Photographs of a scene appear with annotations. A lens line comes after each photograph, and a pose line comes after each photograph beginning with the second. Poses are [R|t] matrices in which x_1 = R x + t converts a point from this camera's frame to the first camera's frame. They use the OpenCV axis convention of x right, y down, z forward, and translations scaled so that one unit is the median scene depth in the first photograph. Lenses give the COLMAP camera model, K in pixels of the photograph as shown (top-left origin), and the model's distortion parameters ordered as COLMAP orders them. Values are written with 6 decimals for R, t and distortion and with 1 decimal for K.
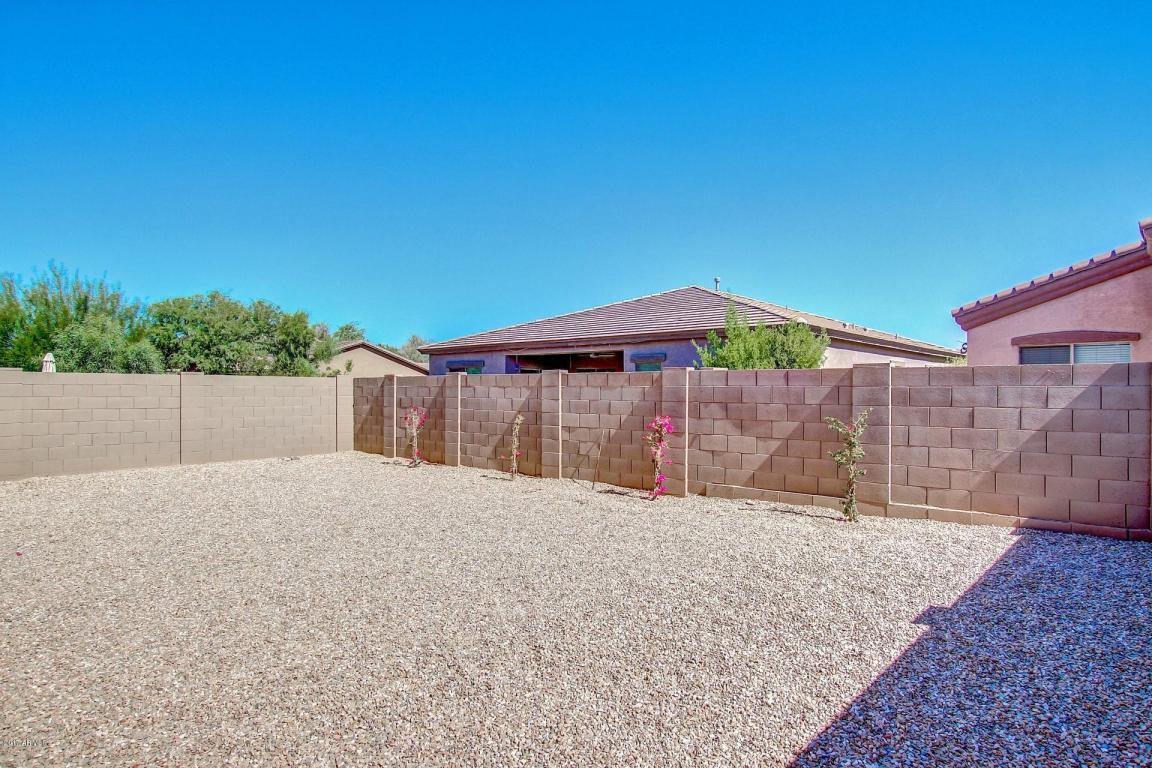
lens RADIAL K [[639.6, 0, 577.2], [0, 639.6, 387.9], [0, 0, 1]] dist [-0.001399, -0.000008]
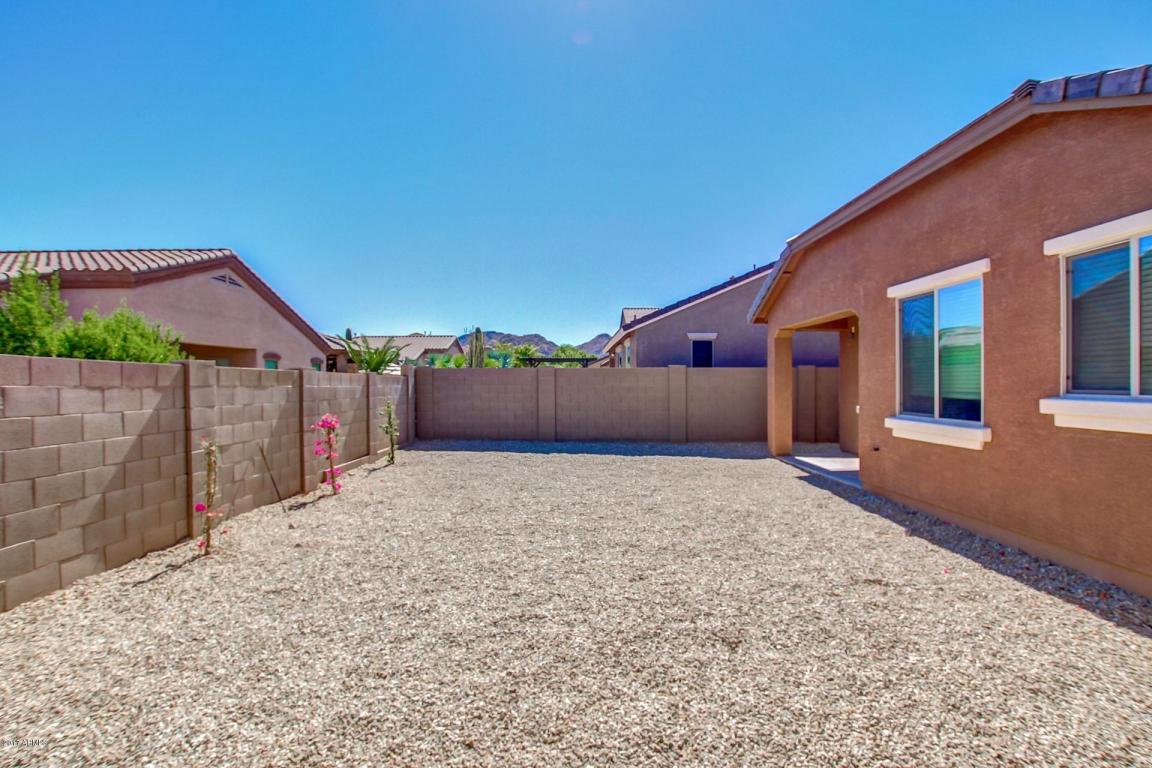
lens RADIAL K [[563.7, 0, 576.0], [0, 563.7, 383.3], [0, 0, 1]] dist [-0.033490, 0.005276]
pose [[-0.665245, 0.001268, 0.746624, -0.695705], [0.000093, 0.999999, -0.001615, -0.004348], [-0.746625, -0.001005, -0.665244, 1.106080]]
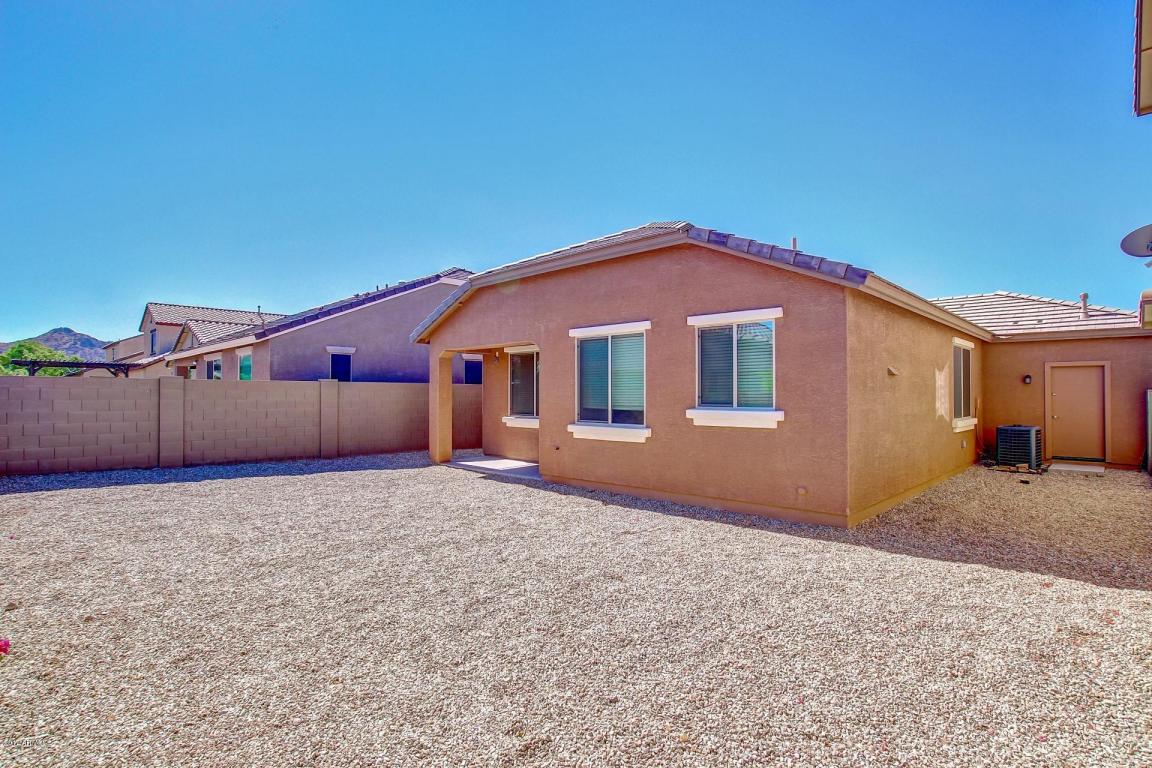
lens RADIAL K [[563.7, 0, 580.2], [0, 563.7, 383.1], [0, 0, 1]] dist [-0.033490, 0.005276]
pose [[-0.998488, -0.000209, 0.054970, -0.502463], [-0.001575, 0.999691, -0.024799, -0.009552], [-0.054947, -0.024848, -0.998180, 1.316305]]
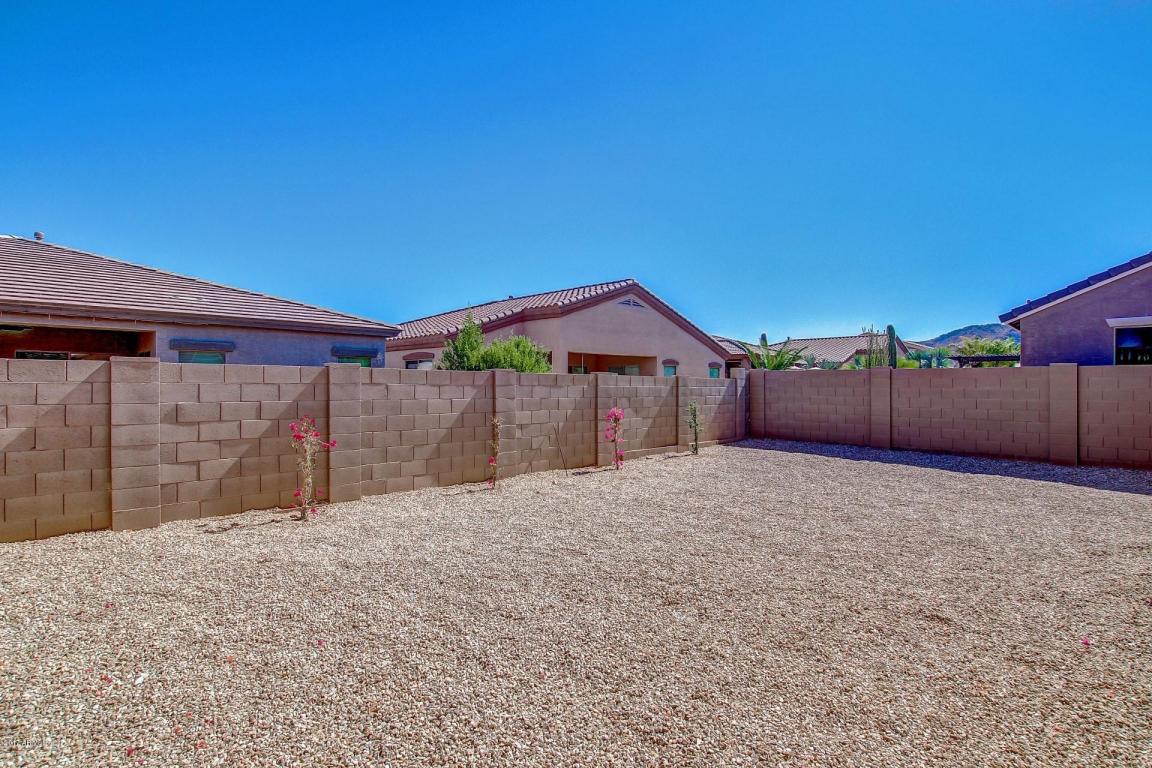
lens RADIAL K [[563.7, 0, 575.4], [0, 563.7, 382.5], [0, 0, 1]] dist [-0.033490, 0.005276]
pose [[0.055837, 0.005930, 0.998422, -0.910822], [-0.006847, 0.999961, -0.005556, -0.002538], [-0.998416, -0.006526, 0.055875, 0.858872]]
